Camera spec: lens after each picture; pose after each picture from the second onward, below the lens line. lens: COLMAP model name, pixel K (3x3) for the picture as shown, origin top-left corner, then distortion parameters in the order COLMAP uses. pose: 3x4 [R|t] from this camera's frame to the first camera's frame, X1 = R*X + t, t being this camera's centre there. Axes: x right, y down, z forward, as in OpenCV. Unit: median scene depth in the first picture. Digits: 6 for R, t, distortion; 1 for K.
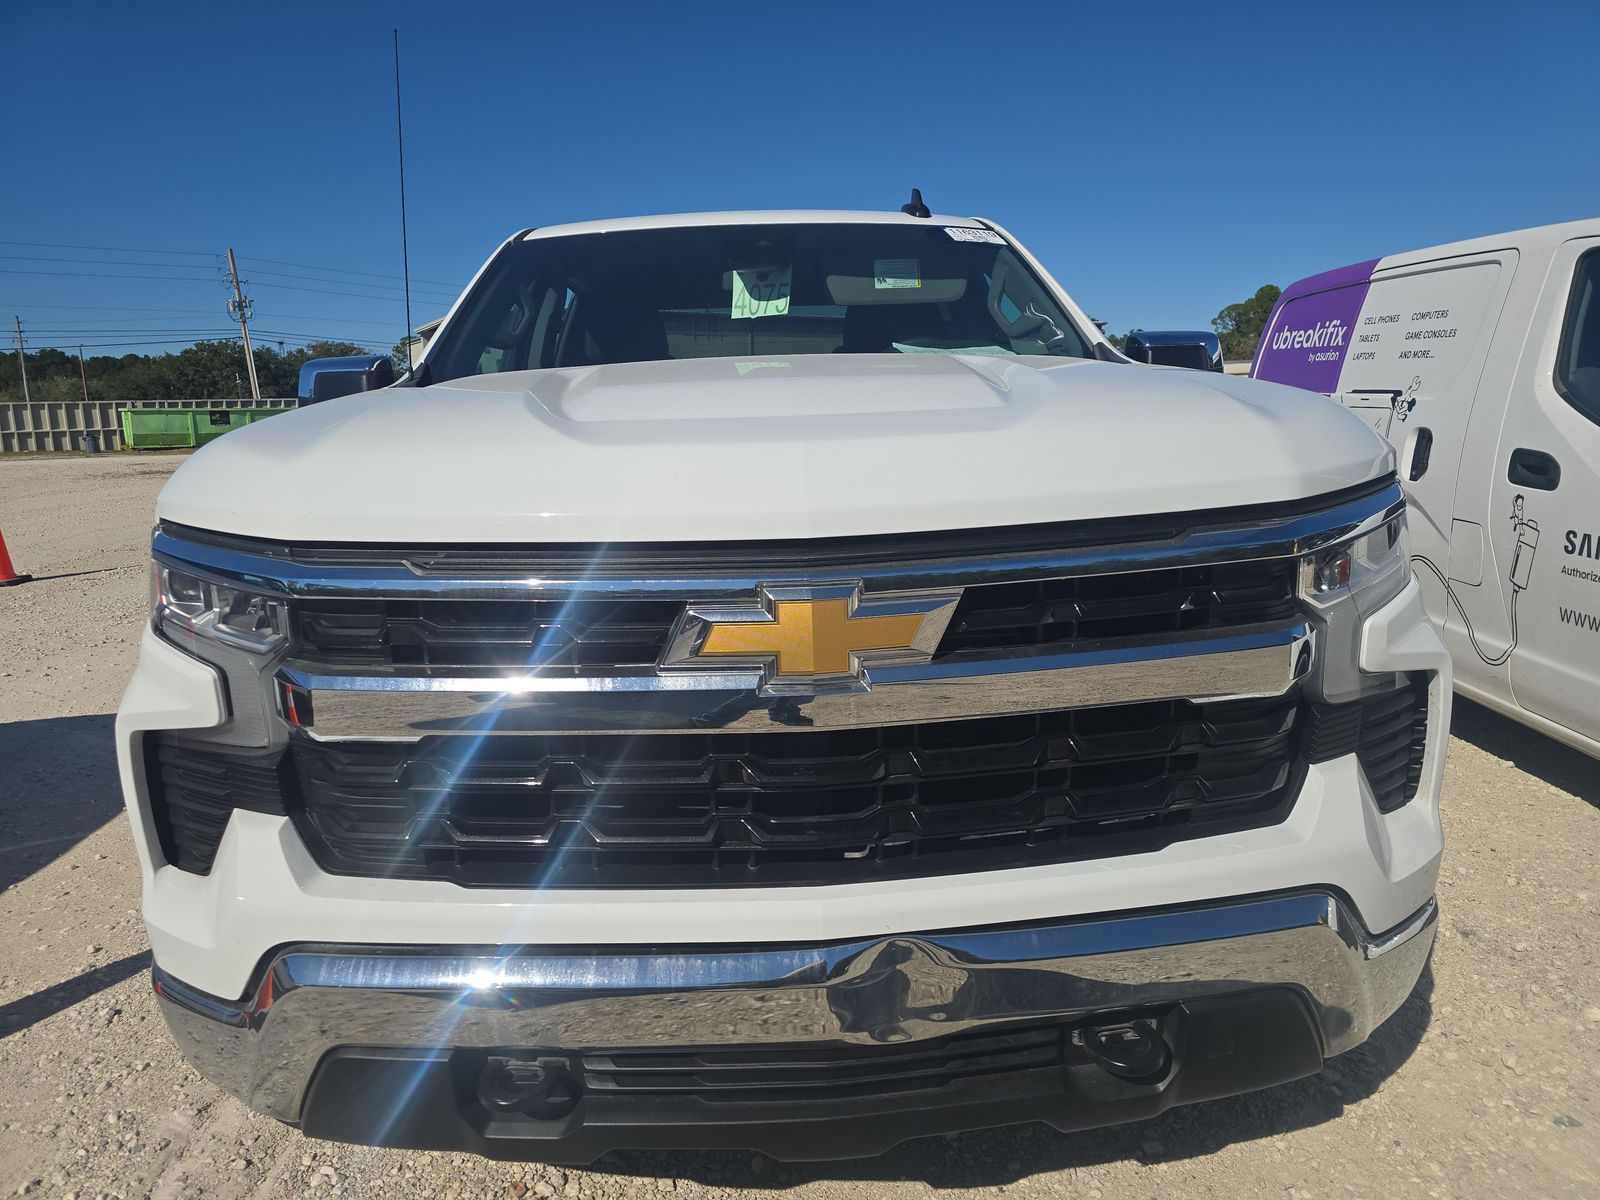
lens RADIAL K [[1073.1, 0, 796.9], [0, 1073.1, 600.4], [0, 0, 1]] dist [0.017308, -0.027265]
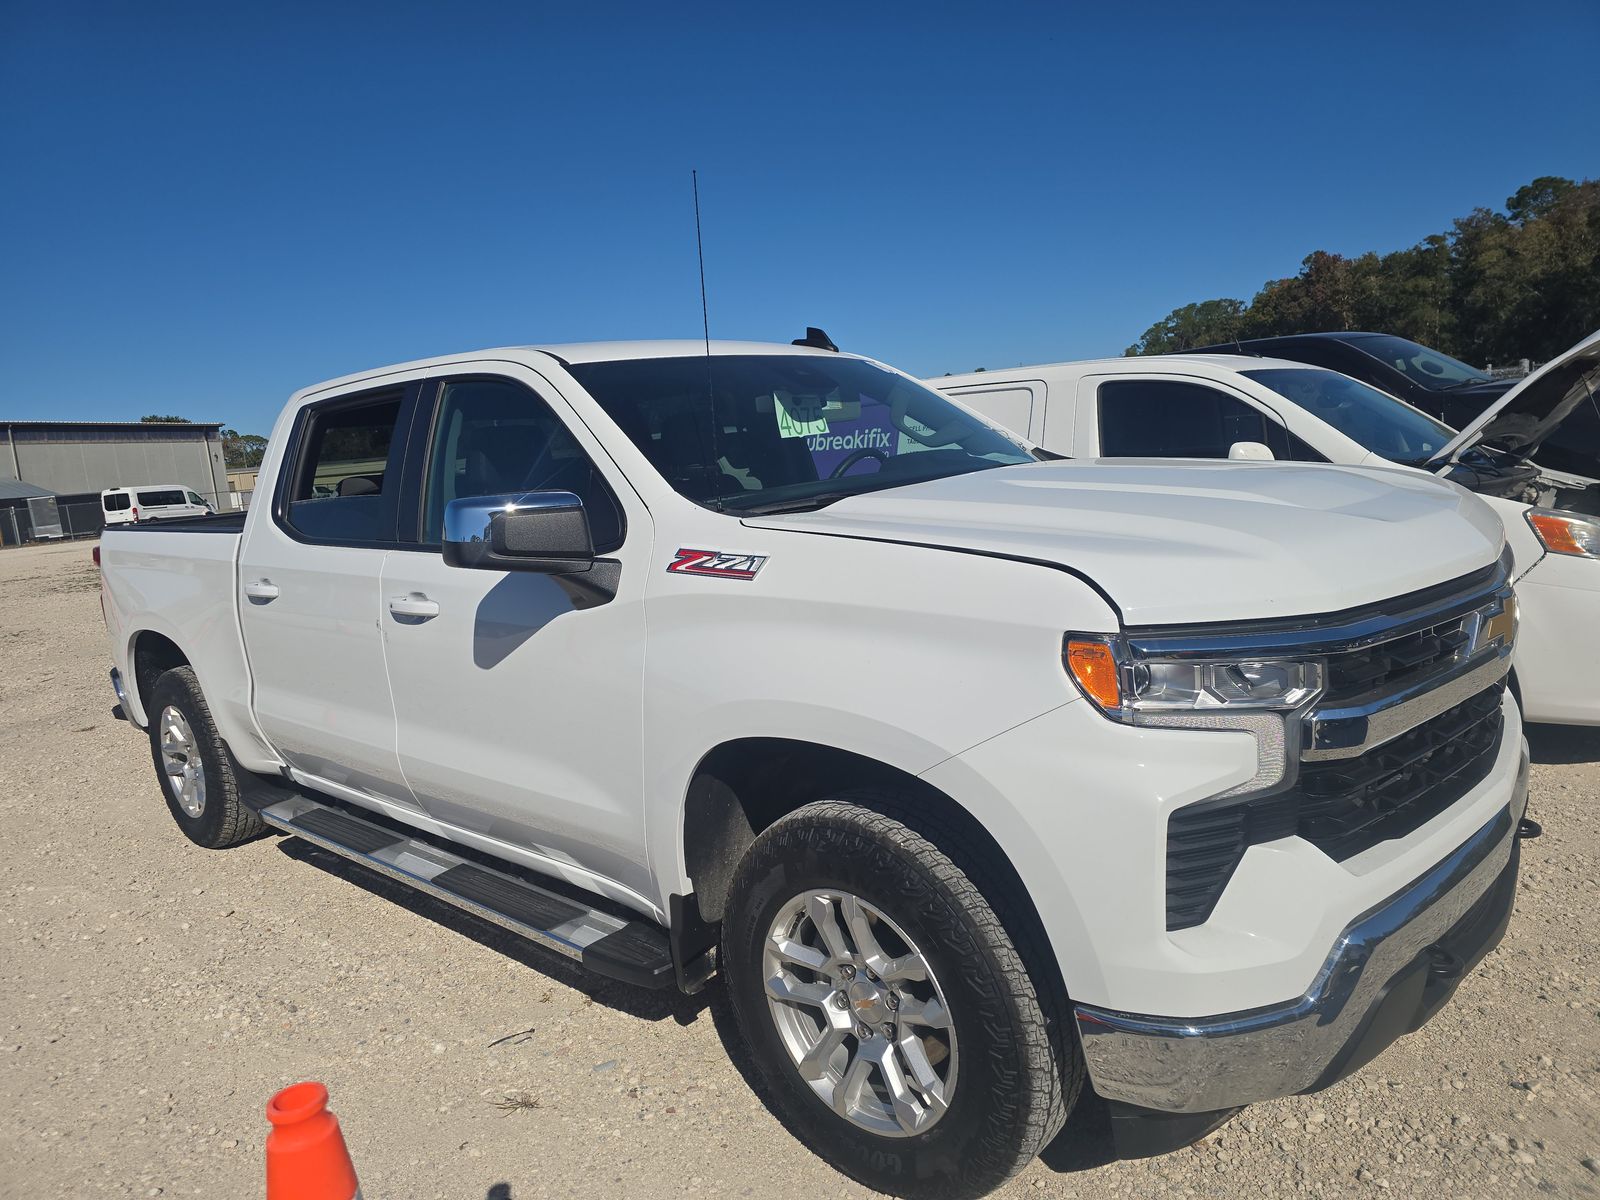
lens RADIAL K [[1073.1, 0, 802.3], [0, 1073.1, 599.5], [0, 0, 1]] dist [0.017308, -0.027265]
pose [[0.720219, -0.123589, 0.682649, -0.754607], [0.185811, 0.982417, -0.018177, -0.068624], [-0.668400, 0.139935, 0.730520, 0.183506]]
